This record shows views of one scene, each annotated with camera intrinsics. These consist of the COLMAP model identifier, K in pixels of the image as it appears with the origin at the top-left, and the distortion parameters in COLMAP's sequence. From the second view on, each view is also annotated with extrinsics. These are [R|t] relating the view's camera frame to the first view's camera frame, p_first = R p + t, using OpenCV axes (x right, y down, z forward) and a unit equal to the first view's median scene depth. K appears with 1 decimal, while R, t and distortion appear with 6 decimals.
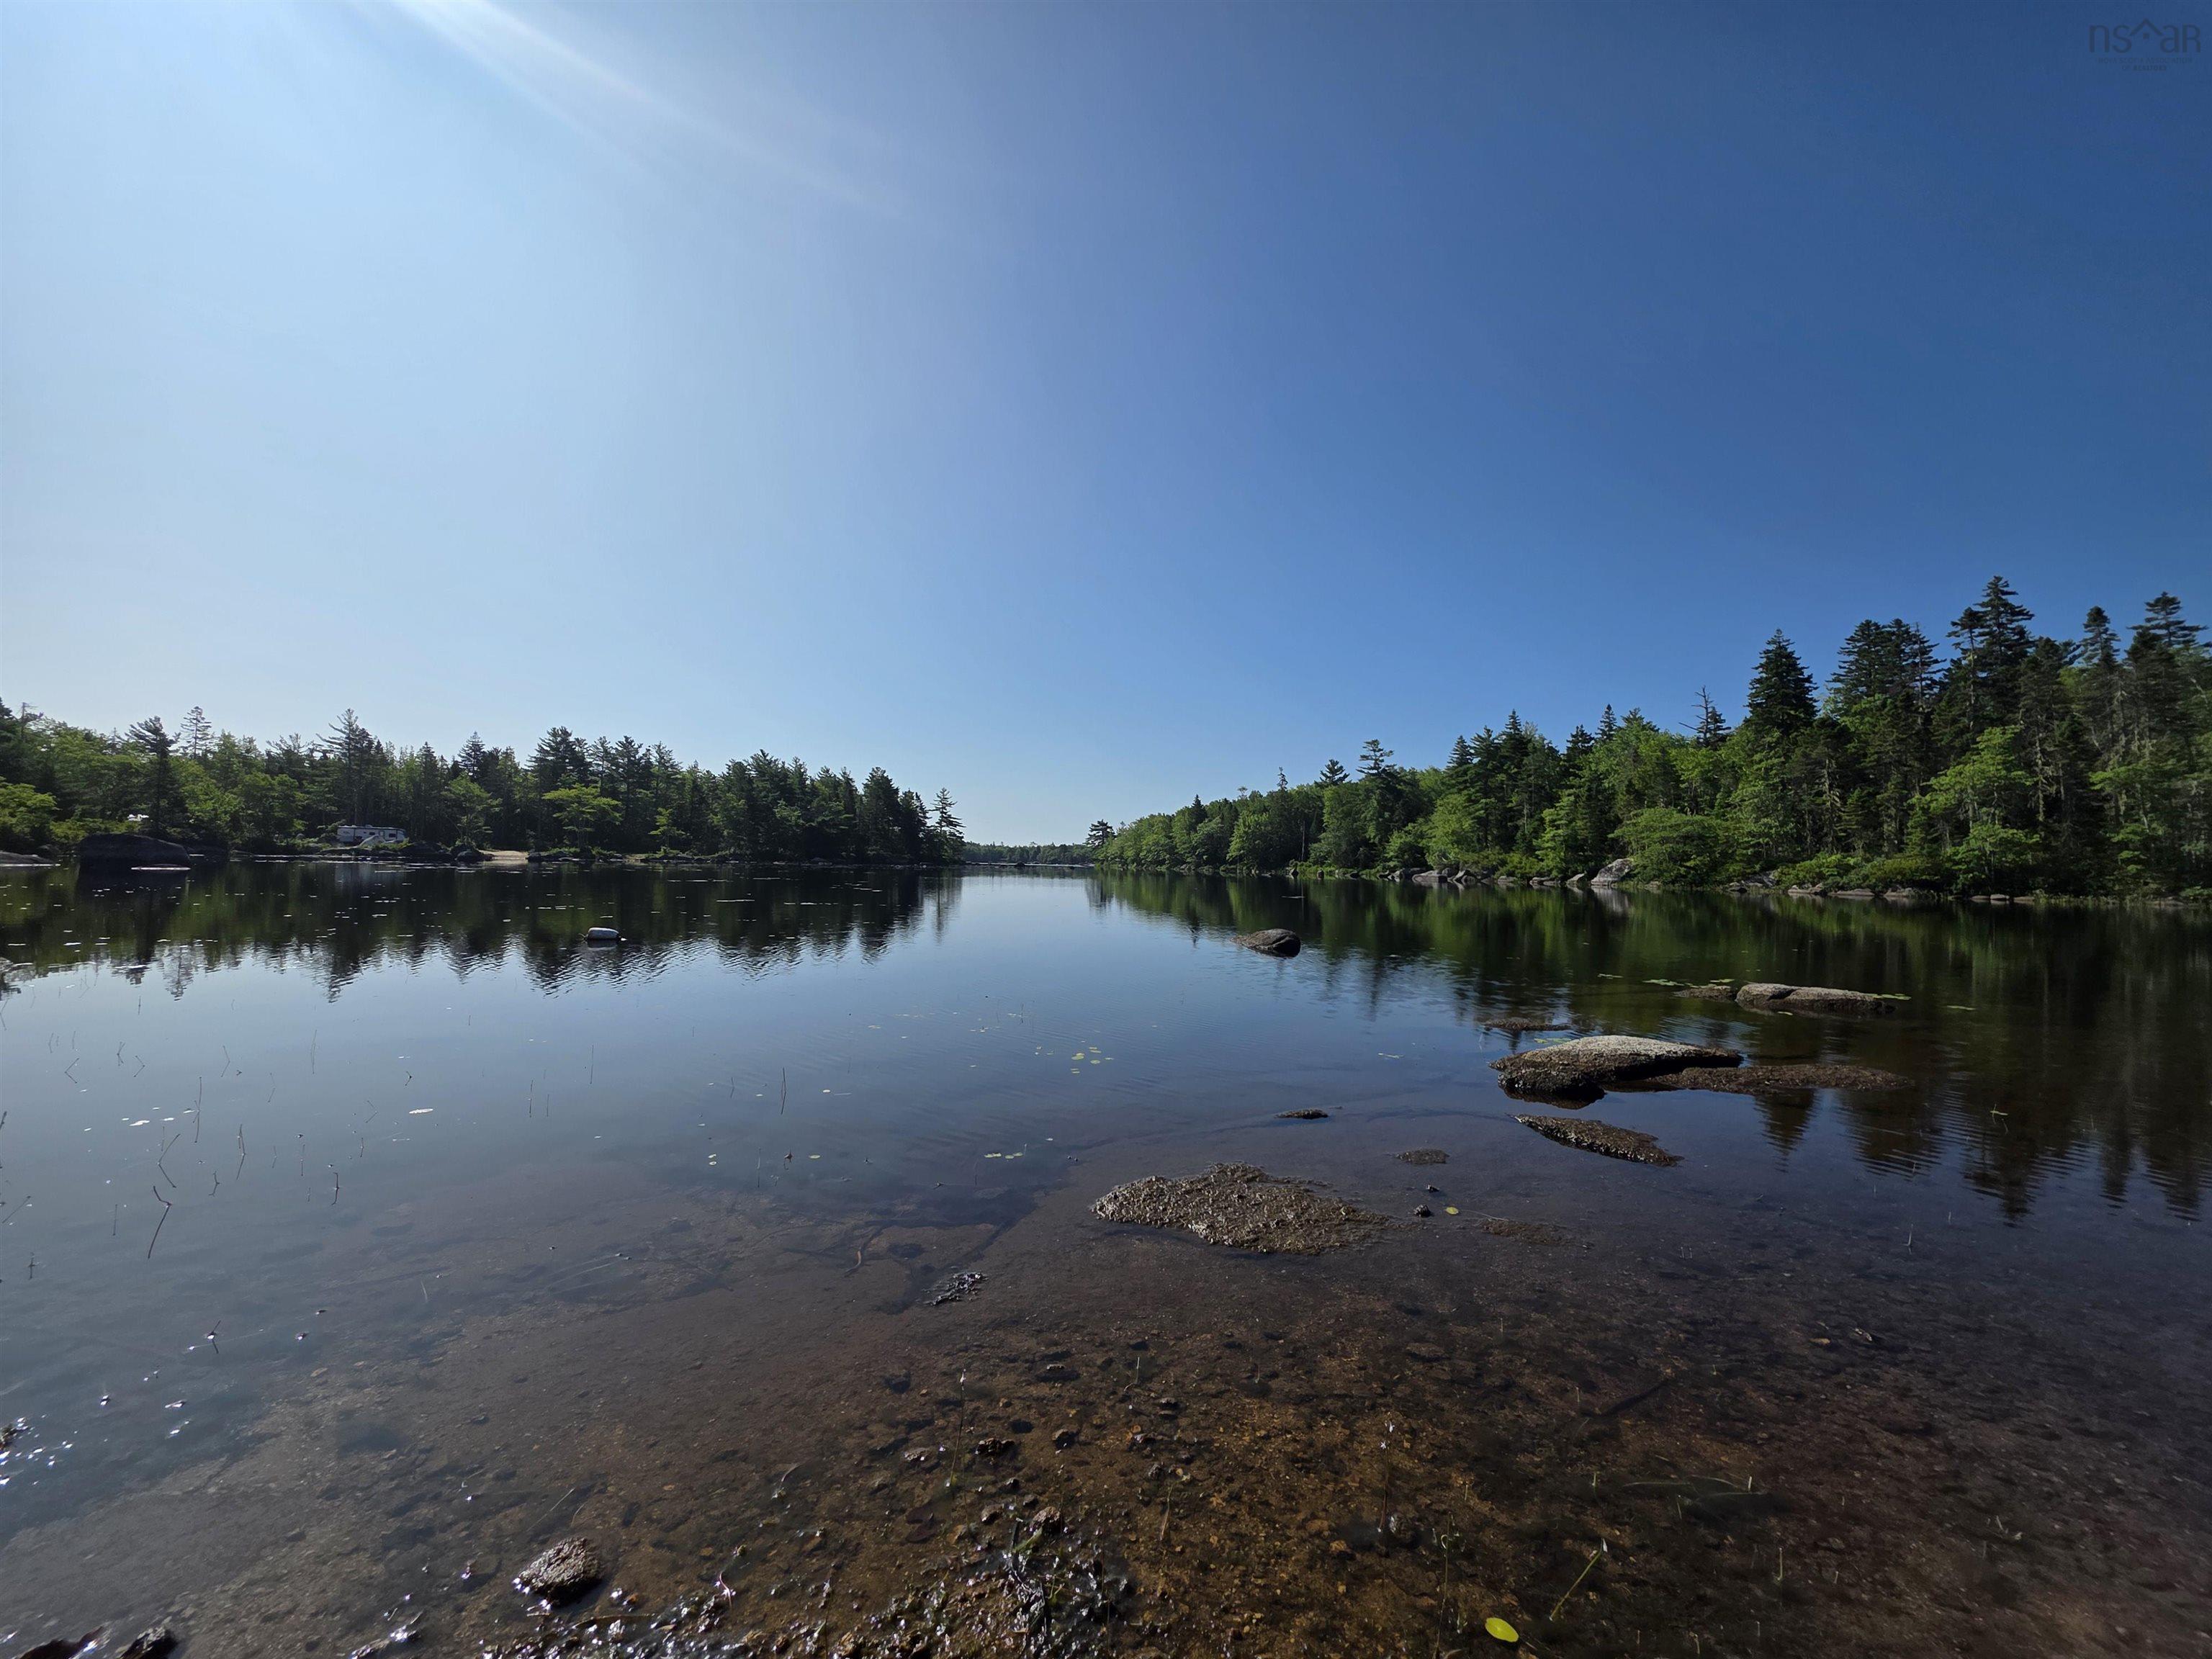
lens RADIAL K [[881.0, 0, 1096.9], [0, 881.0, 826.1], [0, 0, 1]] dist [0.005660, -0.000645]
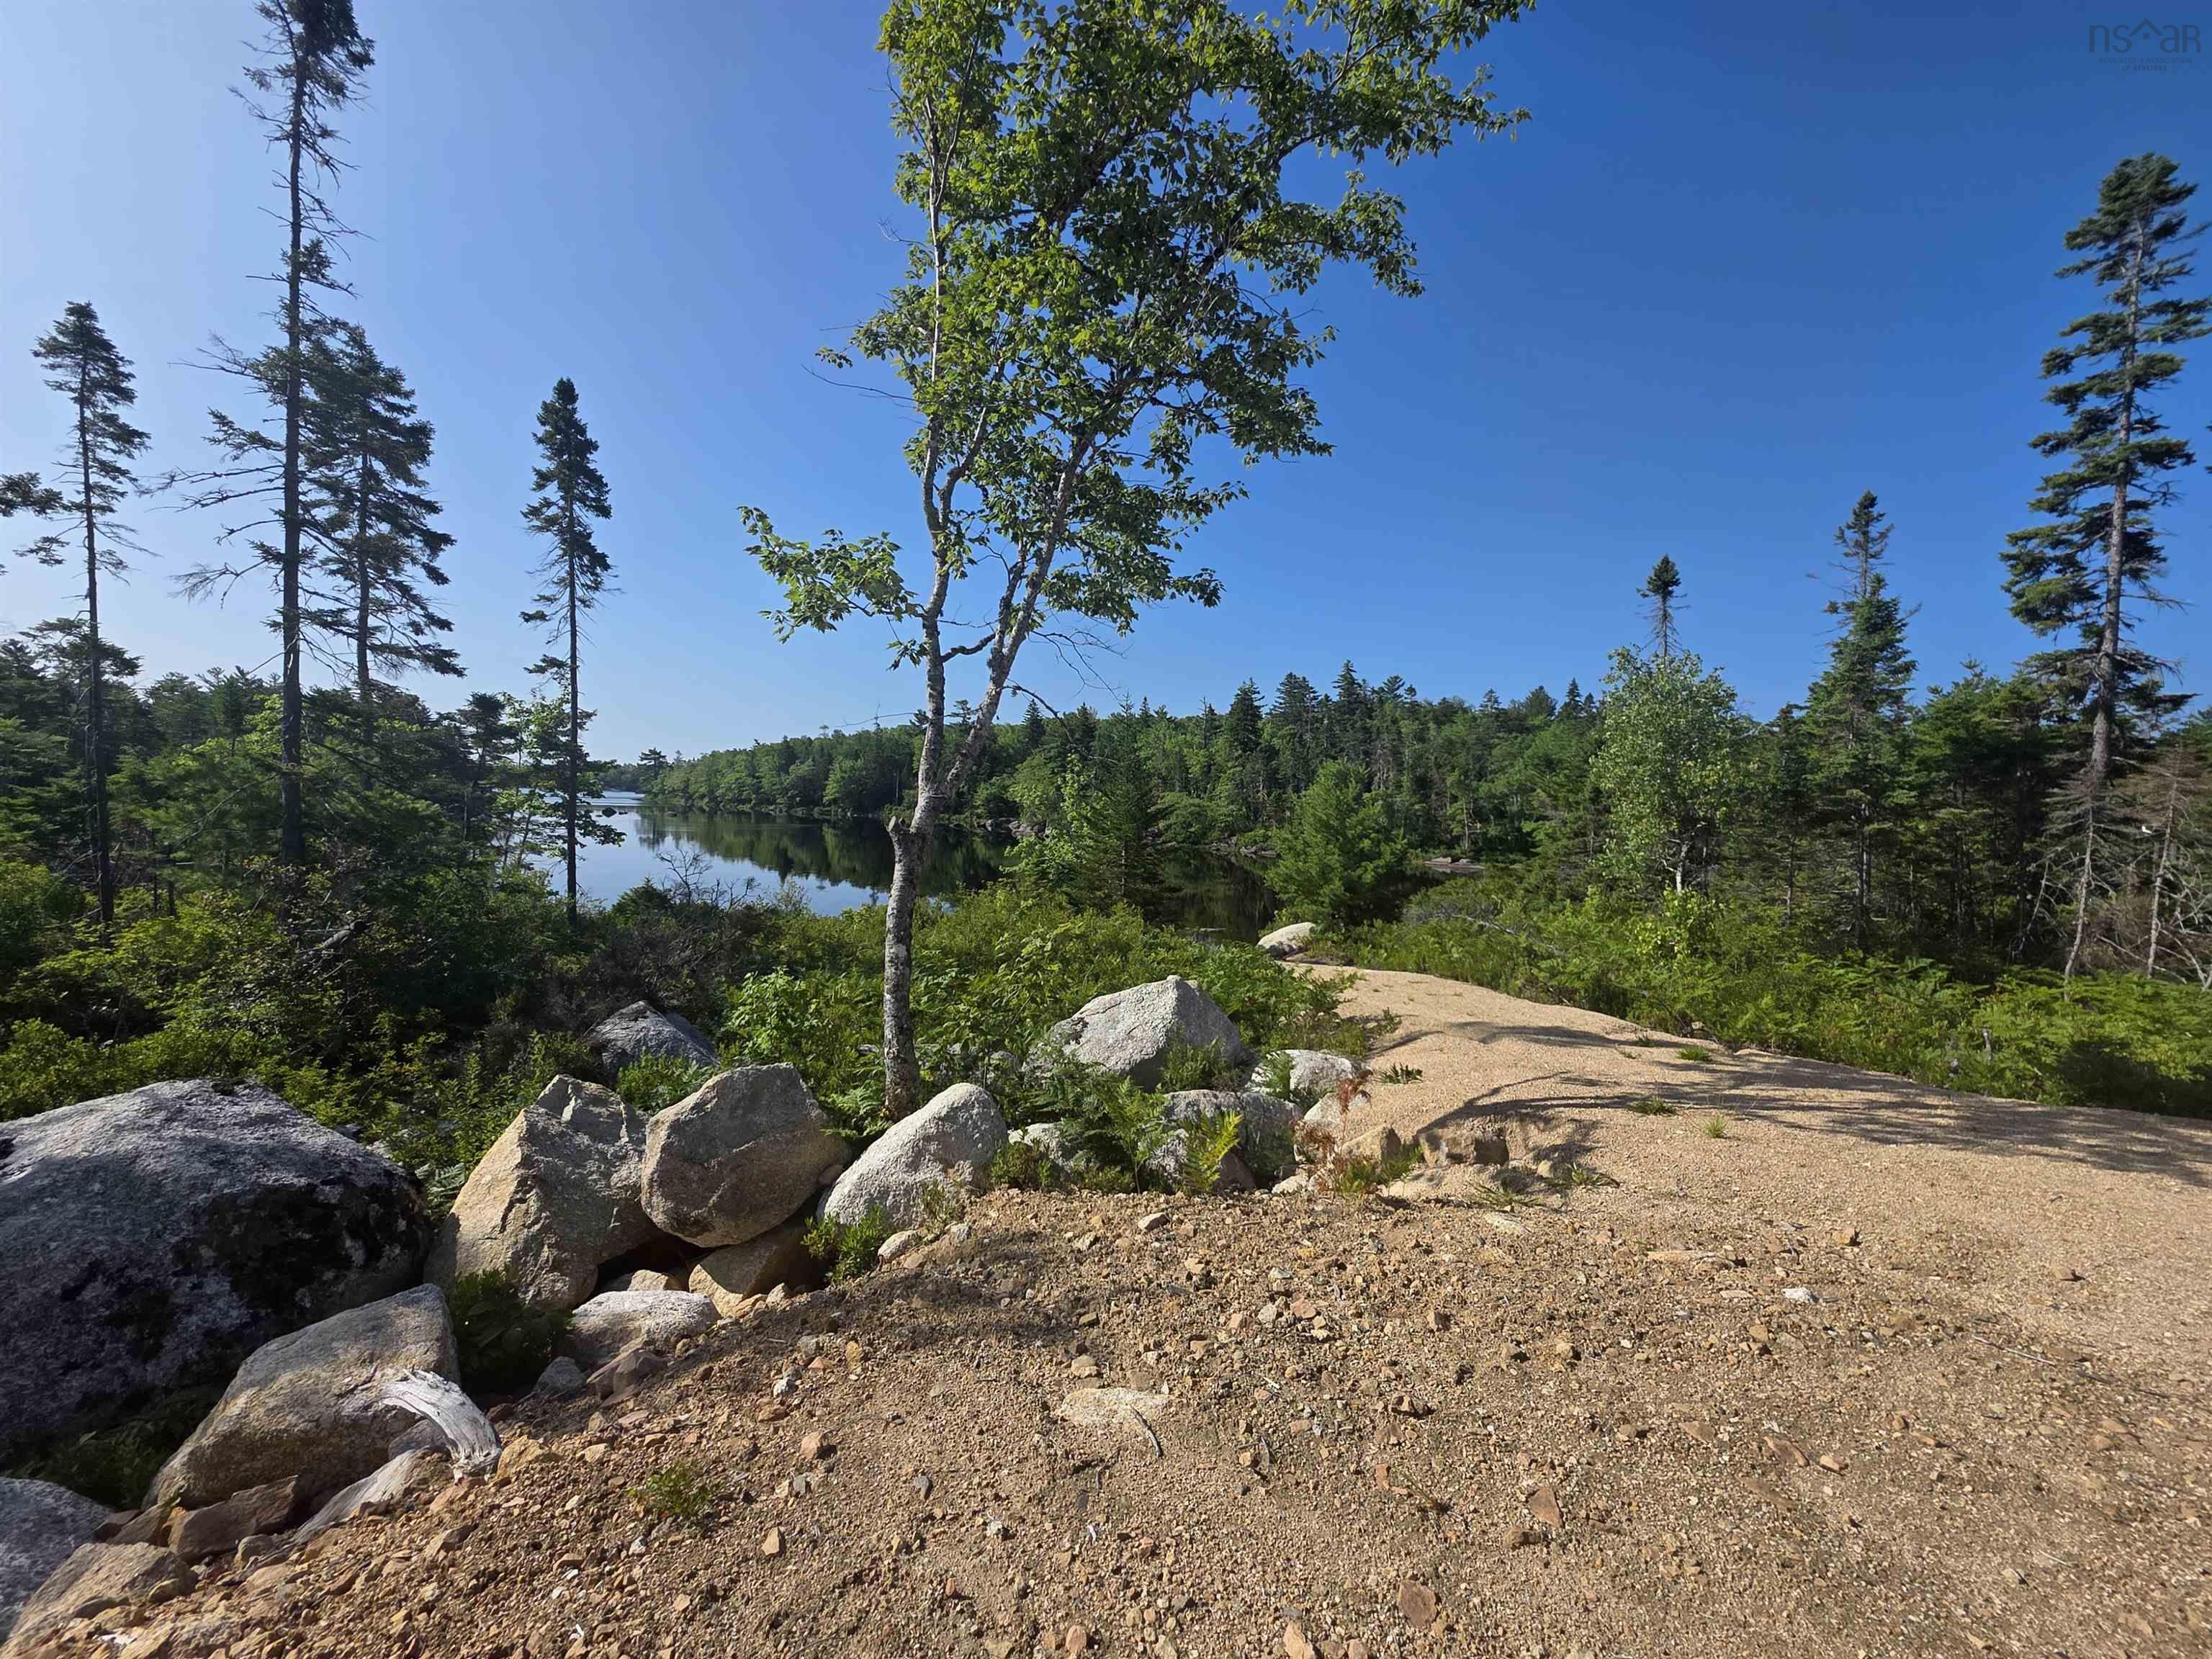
lens RADIAL K [[931.1, 0, 1100.2], [0, 931.1, 821.4], [0, 0, 1]] dist [0.004174, 0.000682]
pose [[0.880671, -0.005597, 0.473695, -0.177179], [-0.032054, 0.996935, 0.071373, -0.060704], [-0.472643, -0.078040, 0.877792, -0.258693]]
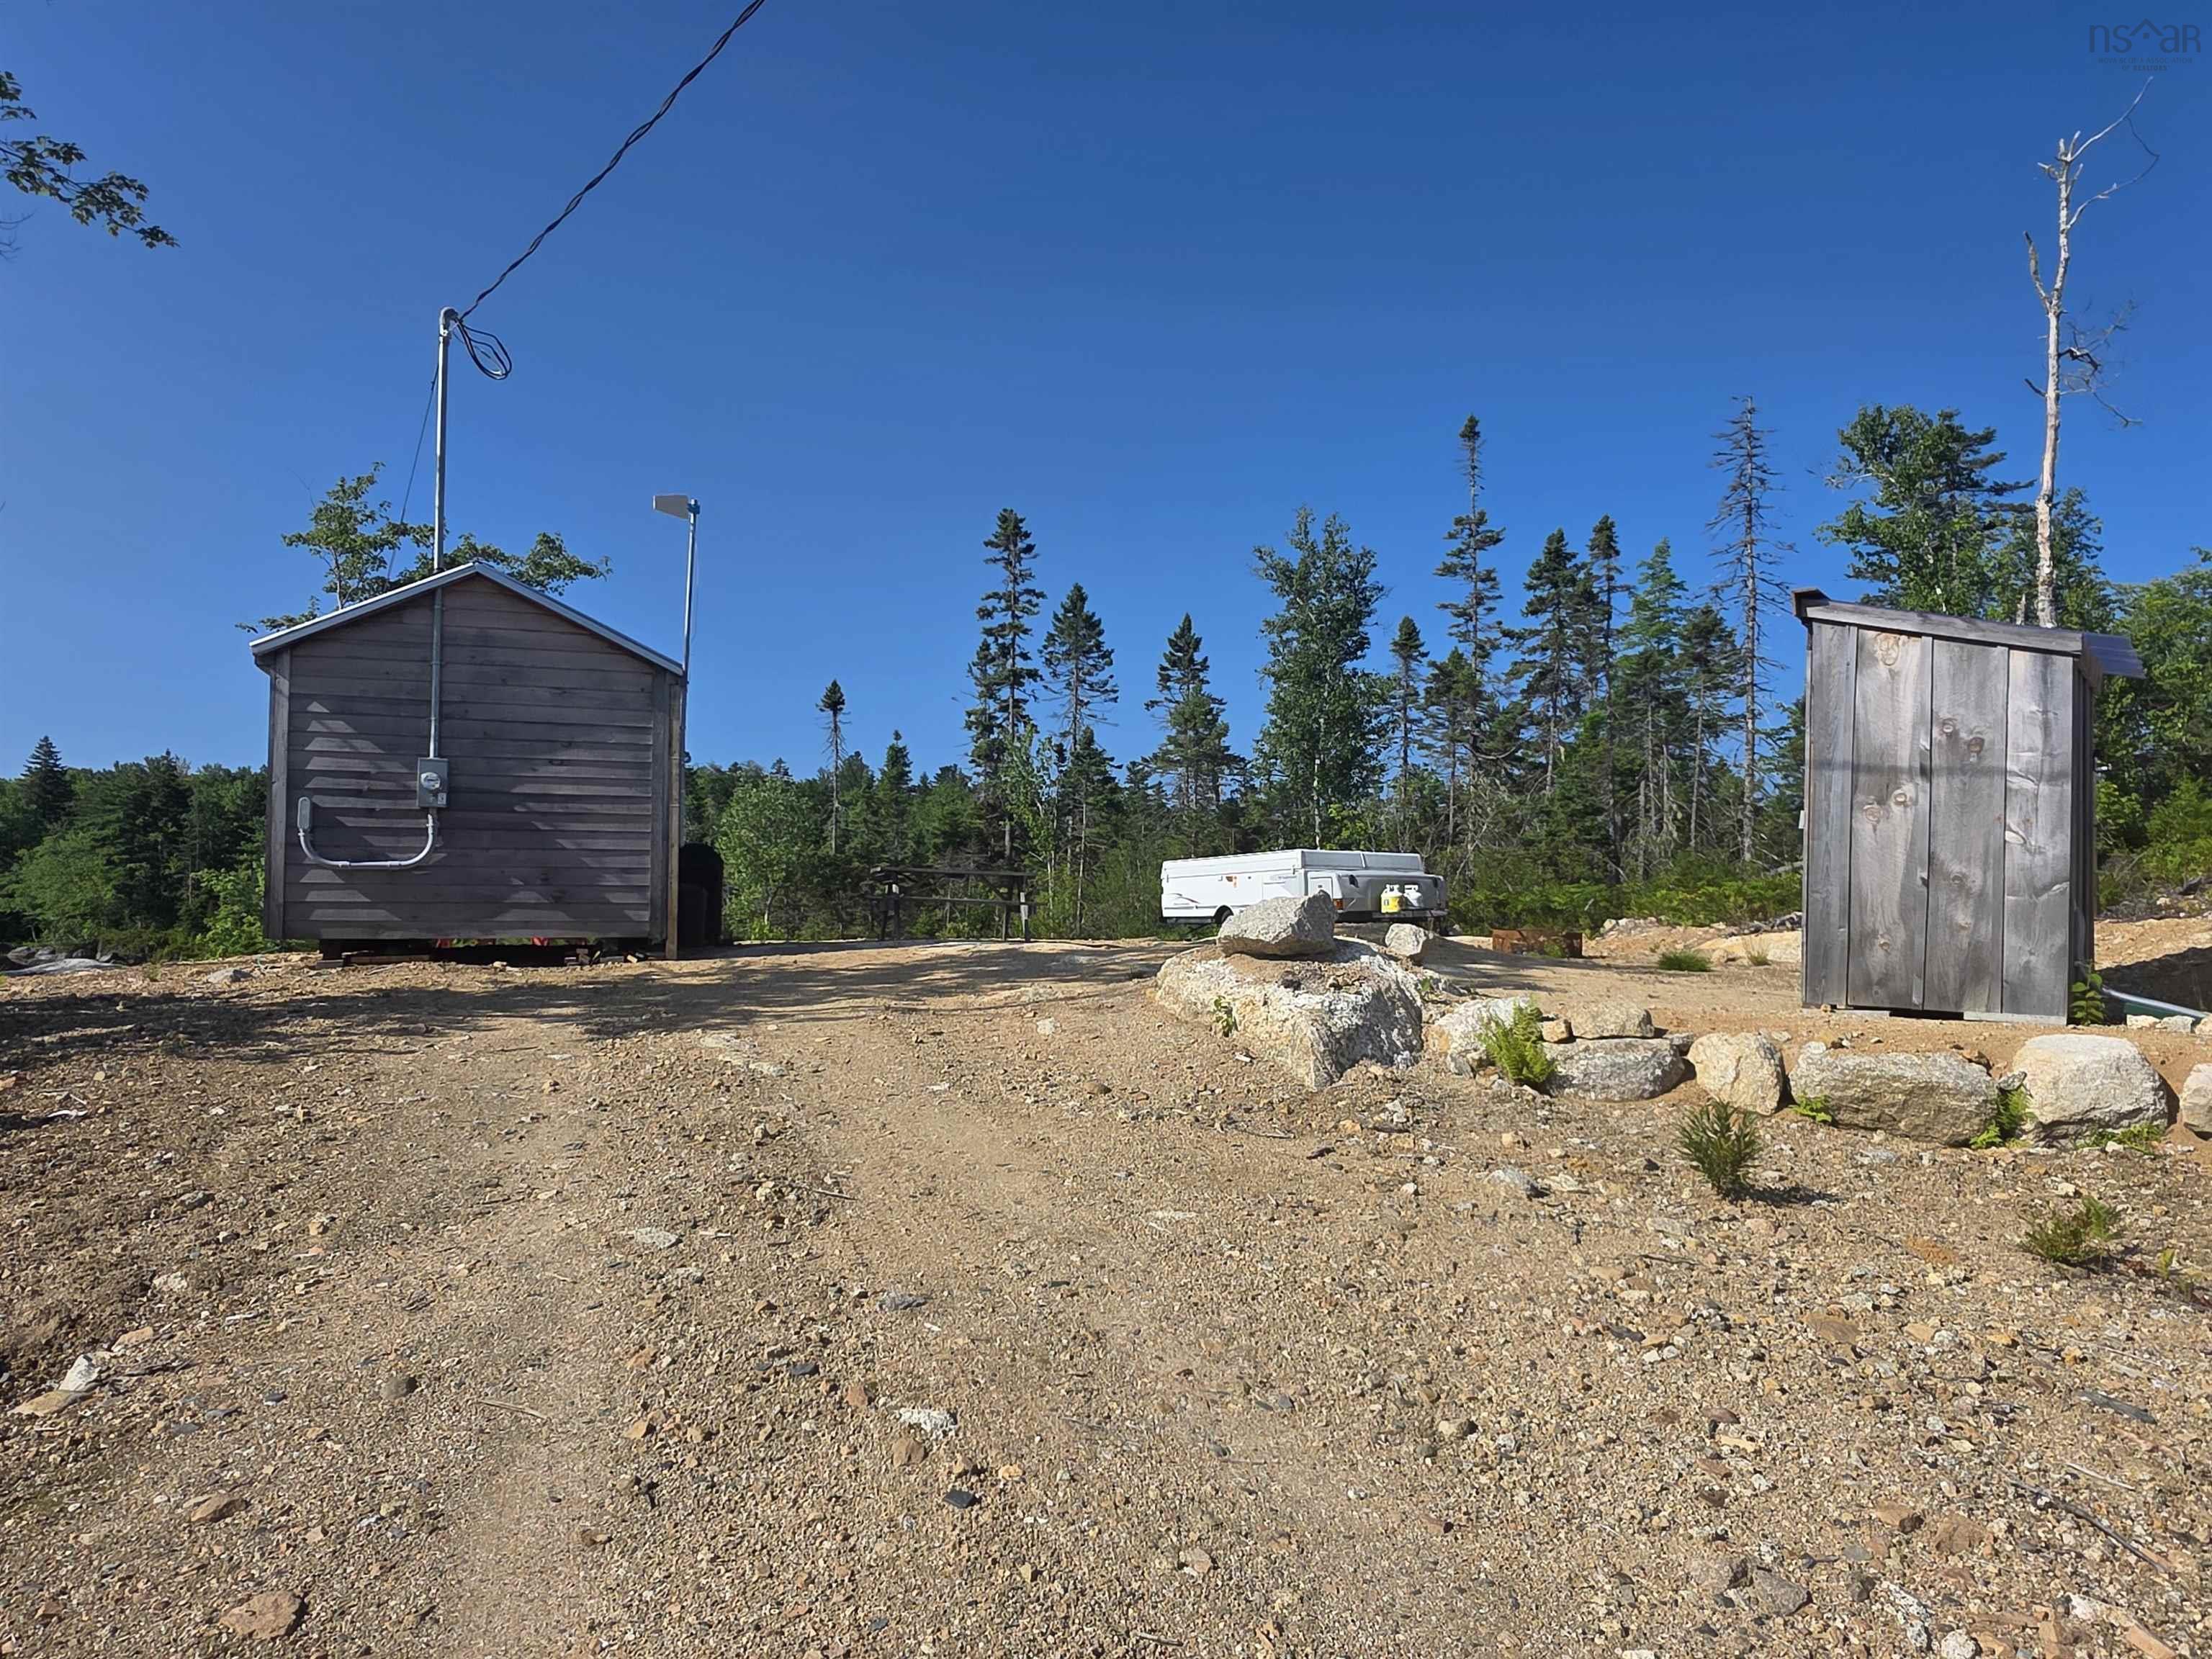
lens RADIAL K [[1418.2, 0, 1087.5], [0, 1418.2, 861.9], [0, 0, 1]] dist [0.007858, 0.002020]
pose [[0.477336, 0.019080, 0.878514, -0.303474], [-0.034887, 0.999387, -0.002750, -0.060254], [-0.878028, -0.029336, 0.477709, -0.414392]]
